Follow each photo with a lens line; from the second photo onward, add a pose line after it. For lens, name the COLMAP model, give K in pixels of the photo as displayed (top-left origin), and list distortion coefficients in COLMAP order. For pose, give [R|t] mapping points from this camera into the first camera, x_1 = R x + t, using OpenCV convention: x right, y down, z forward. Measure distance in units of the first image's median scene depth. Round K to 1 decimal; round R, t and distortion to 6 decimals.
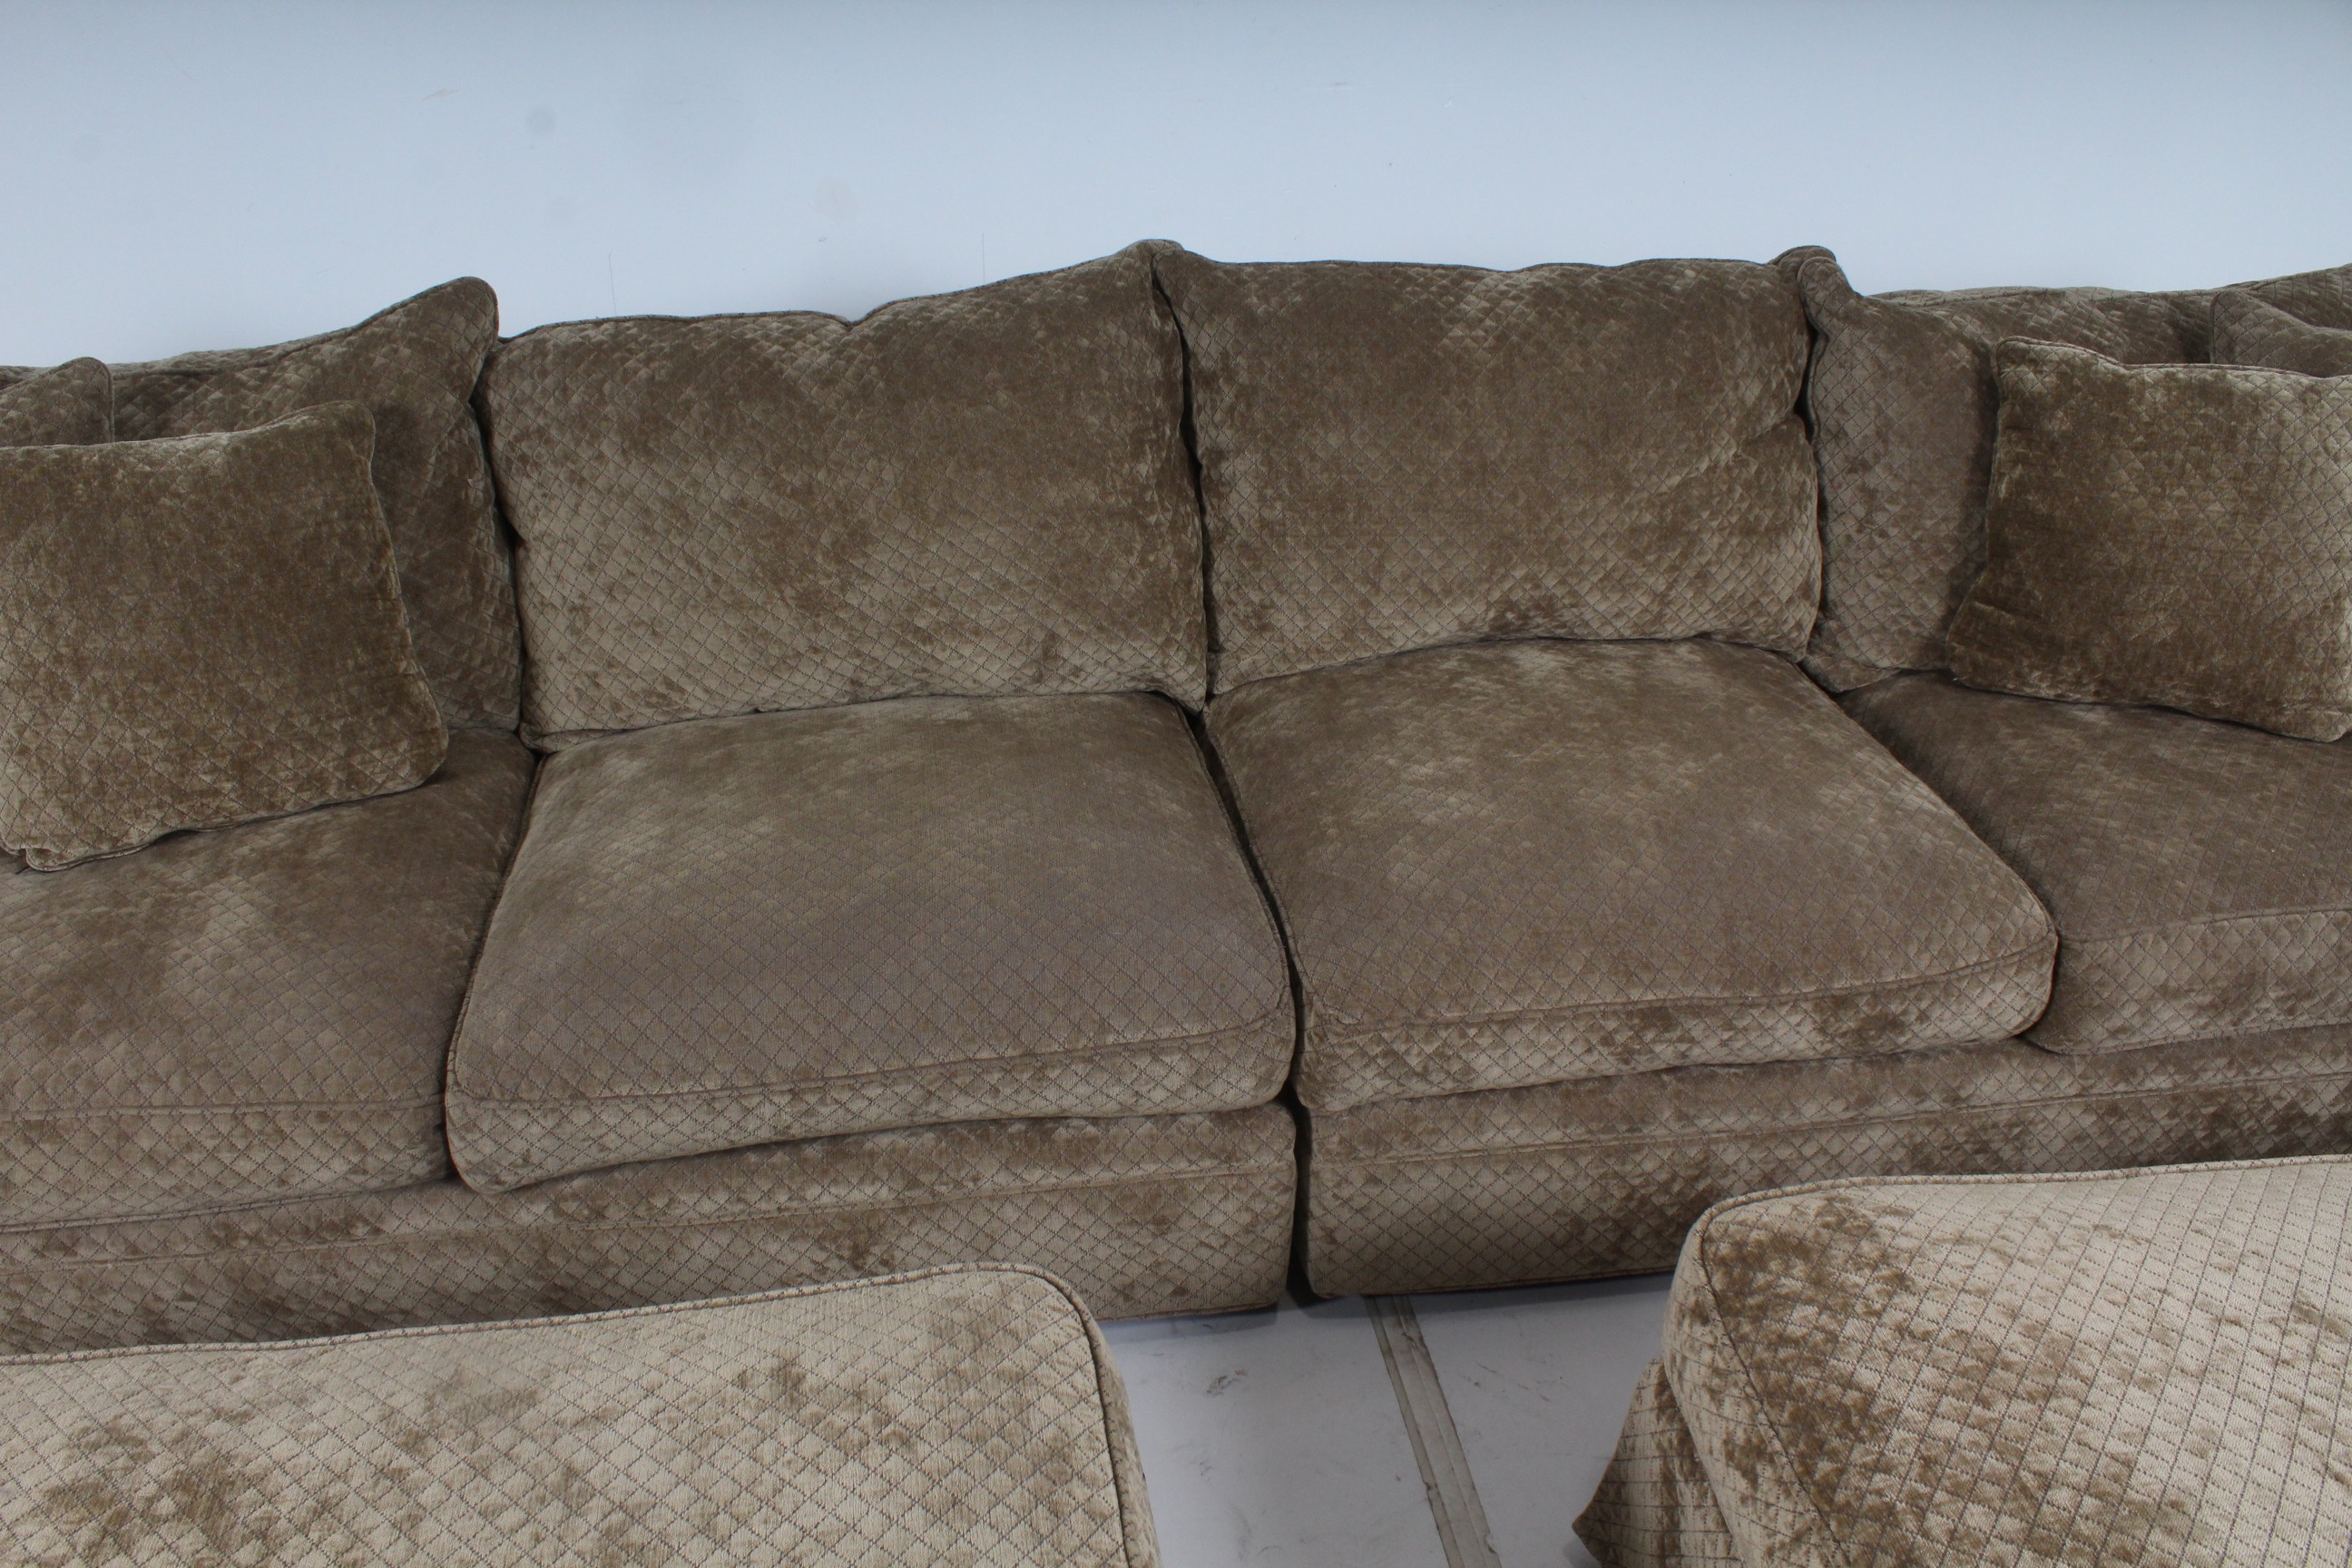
lens RADIAL K [[1935.4, 0, 1143.9], [0, 1935.4, 809.2], [0, 0, 1]] dist [-0.170253, 0.144036]
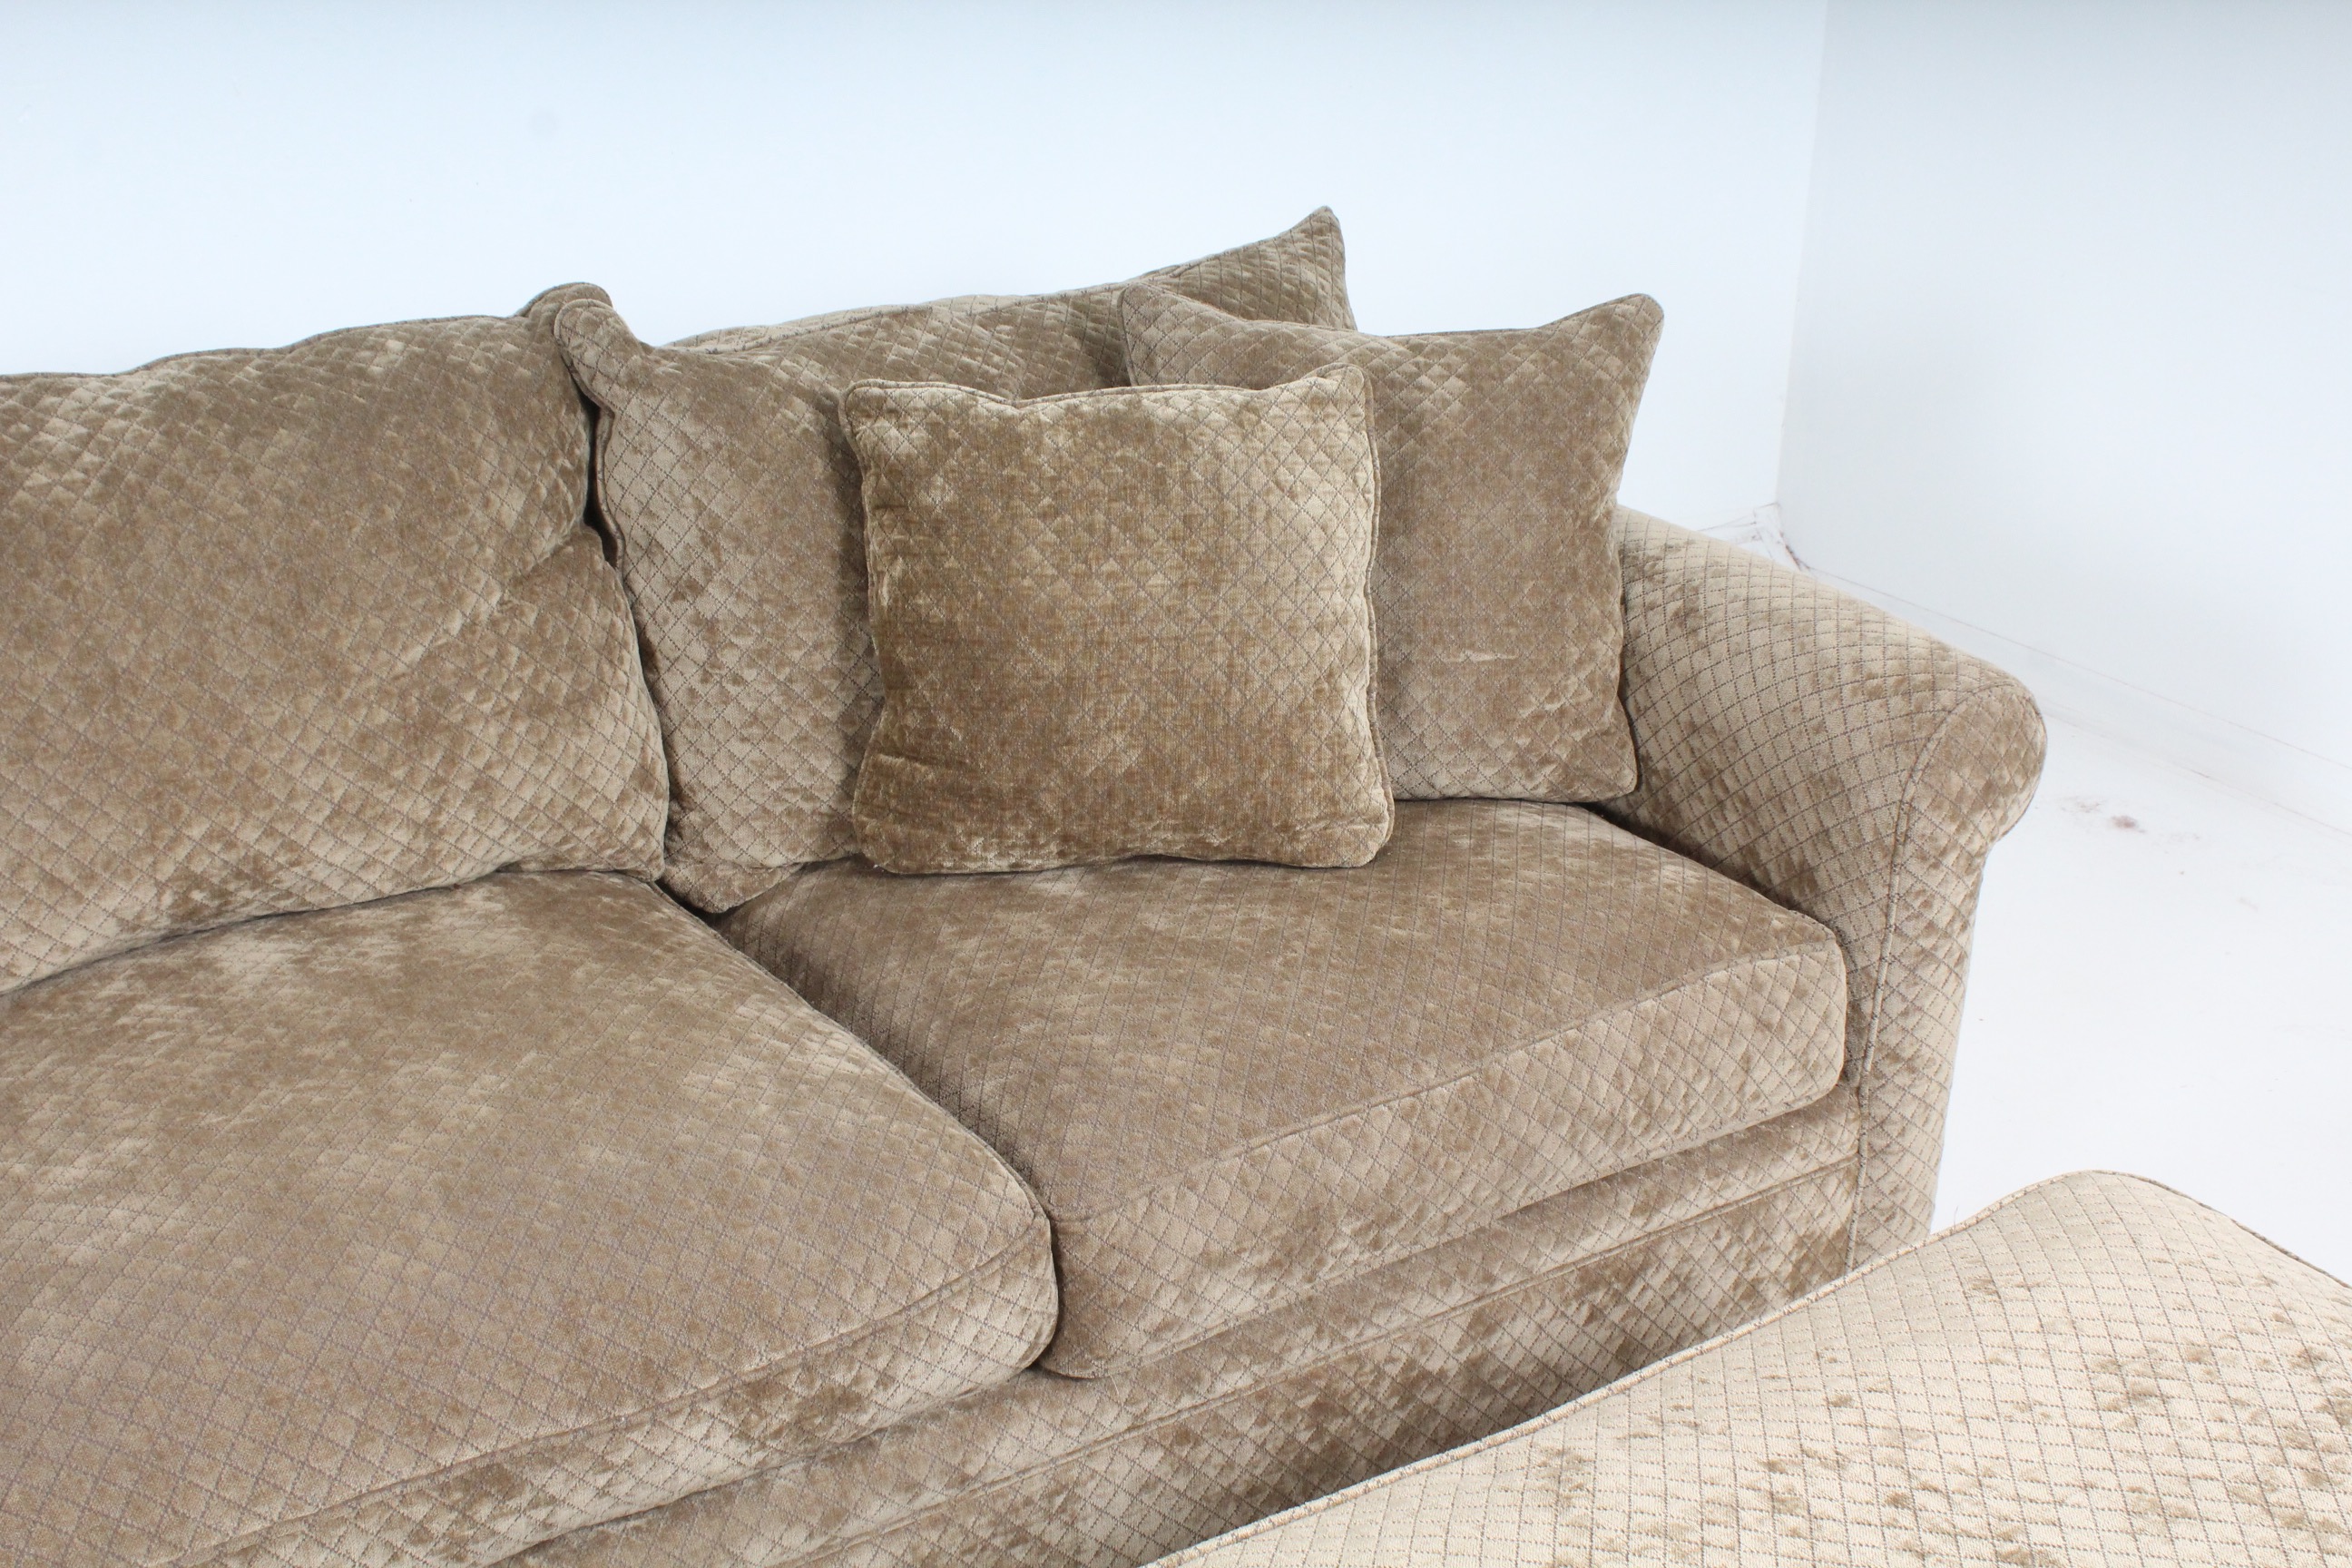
lens RADIAL K [[2756.2, 0, 1128.6], [0, 2756.2, 794.6], [0, 0, 1]] dist [-0.076900, 0.000000]
pose [[0.892130, -0.158724, 0.422978, 0.091079], [0.198221, 0.978842, -0.050767, -0.026161], [-0.405971, 0.129134, 0.904717, 0.029219]]
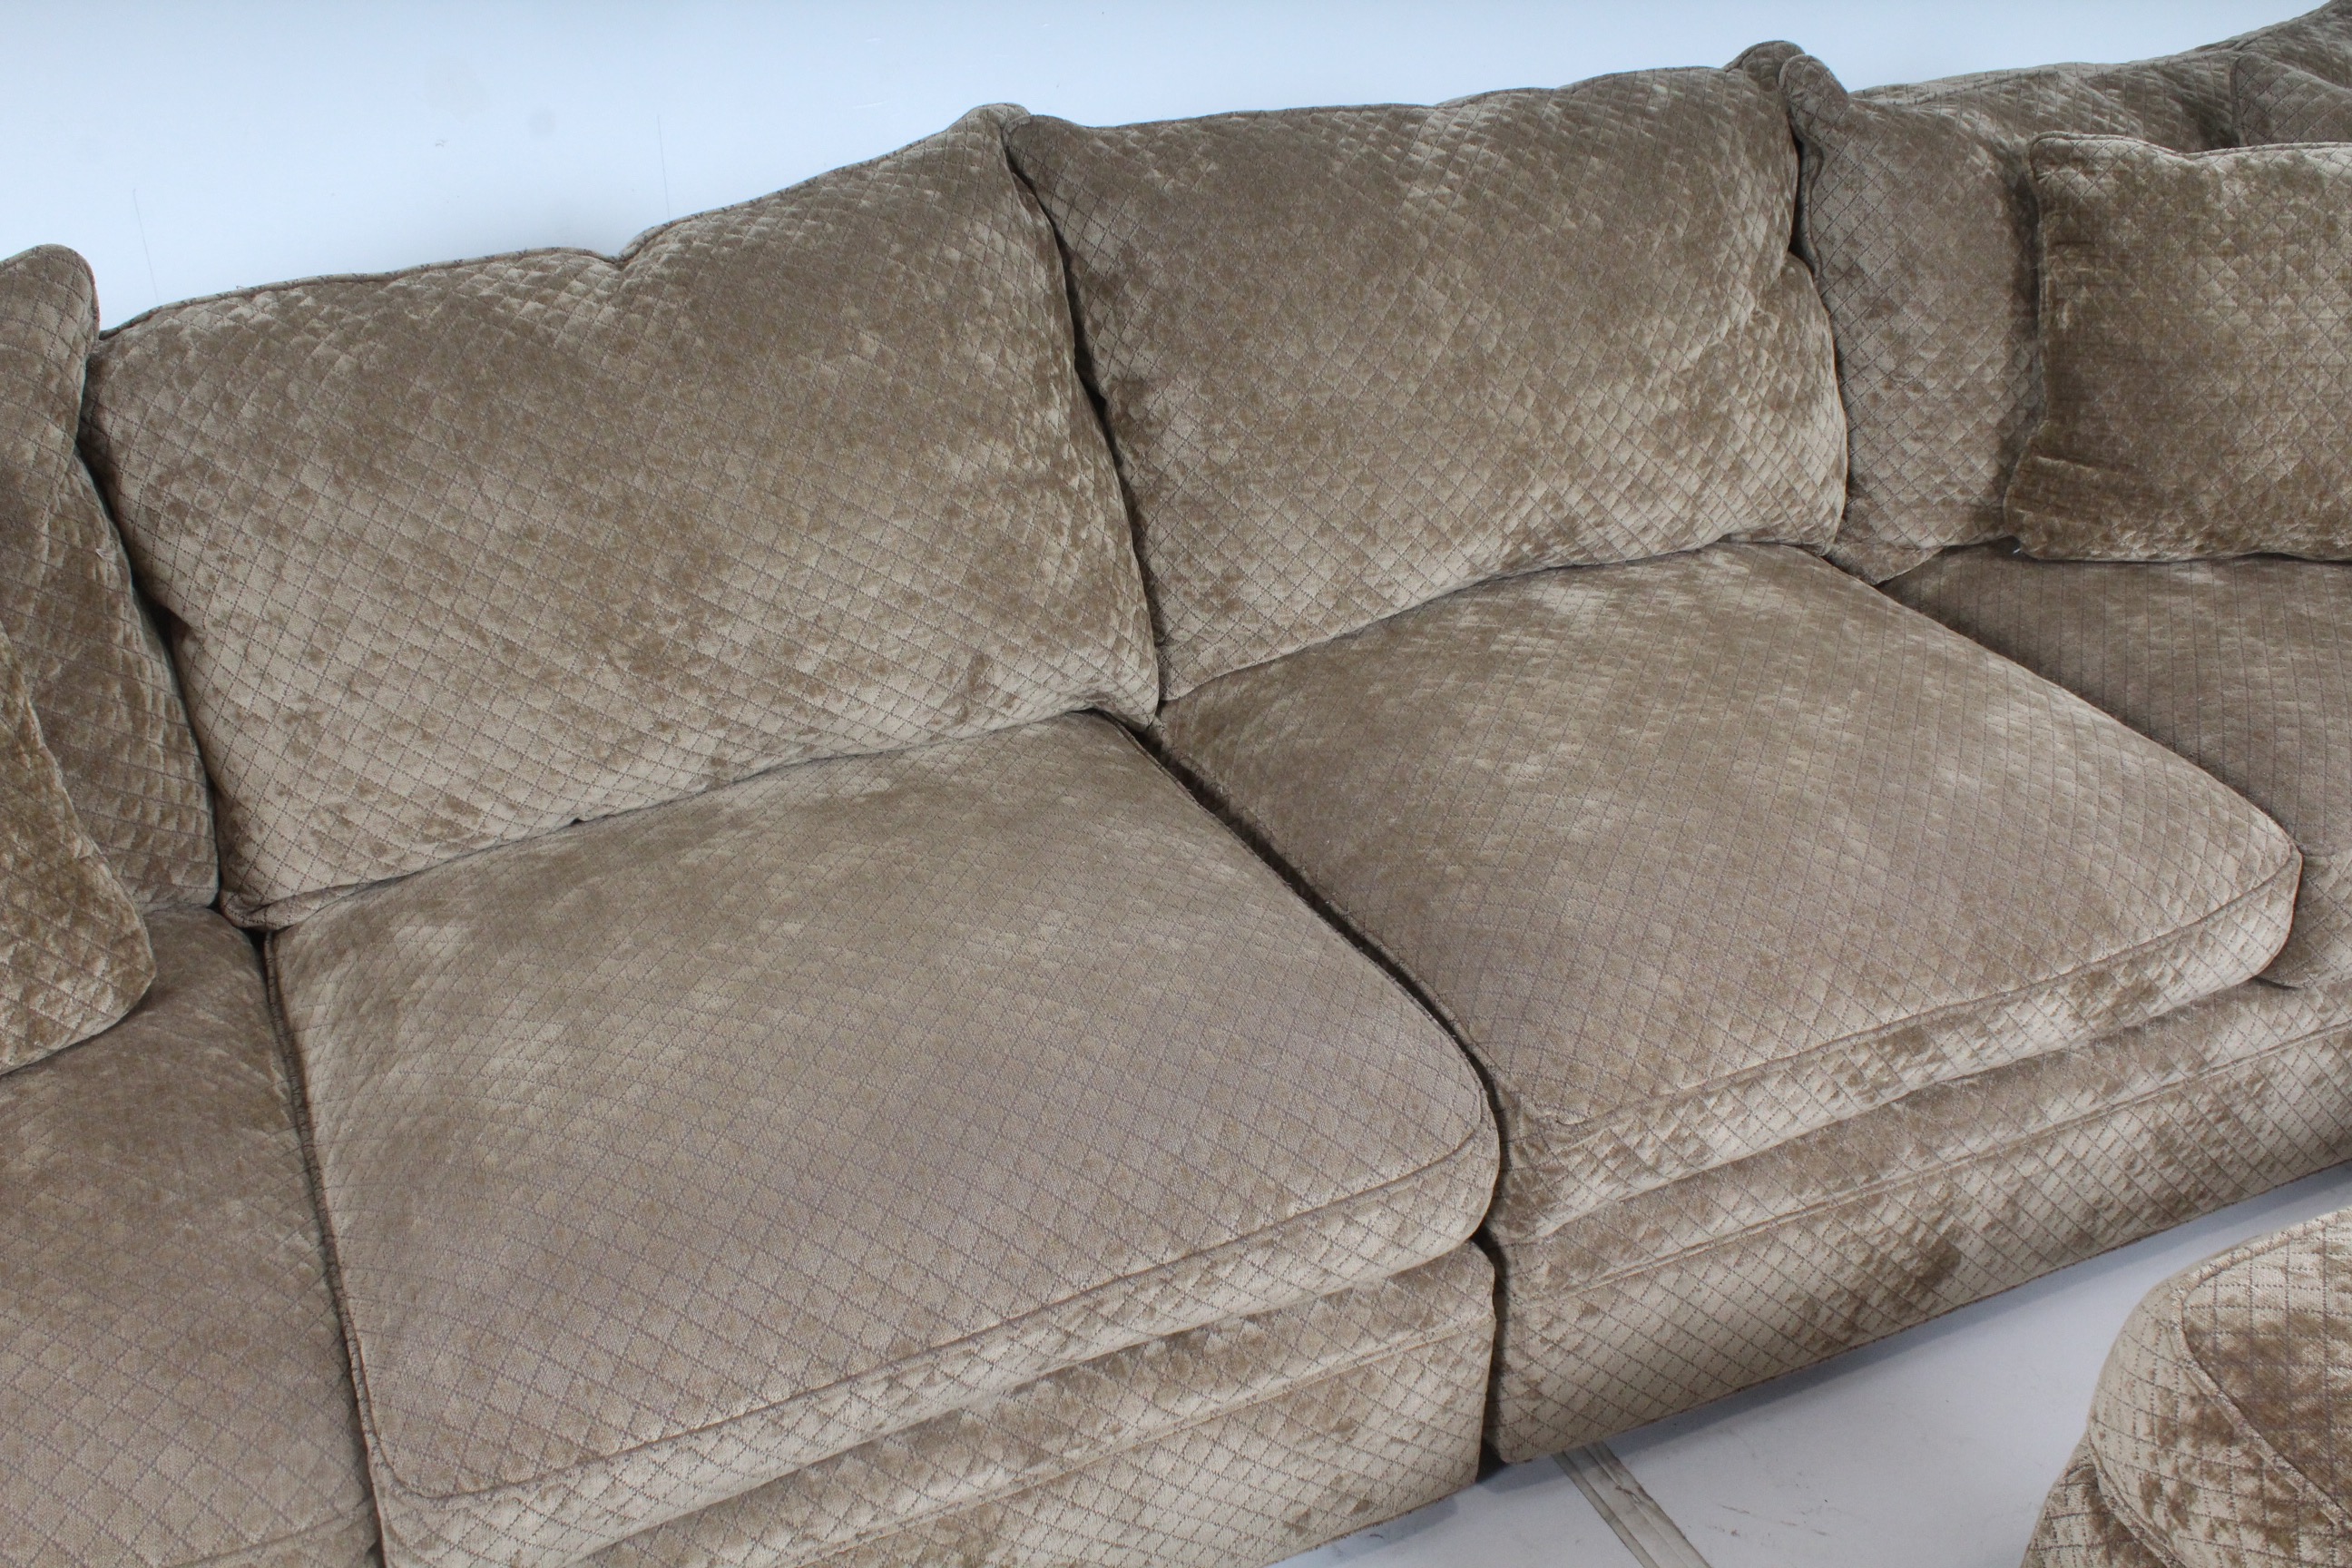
lens RADIAL K [[2259.7, 0, 1138.9], [0, 2259.7, 816.2], [0, 0, 1]] dist [-0.096067, 0.000000]
pose [[0.958072, -0.158002, 0.239028, -0.210106], [0.150824, 0.987387, 0.048151, -0.064556], [-0.243621, -0.010081, 0.969818, 0.155069]]
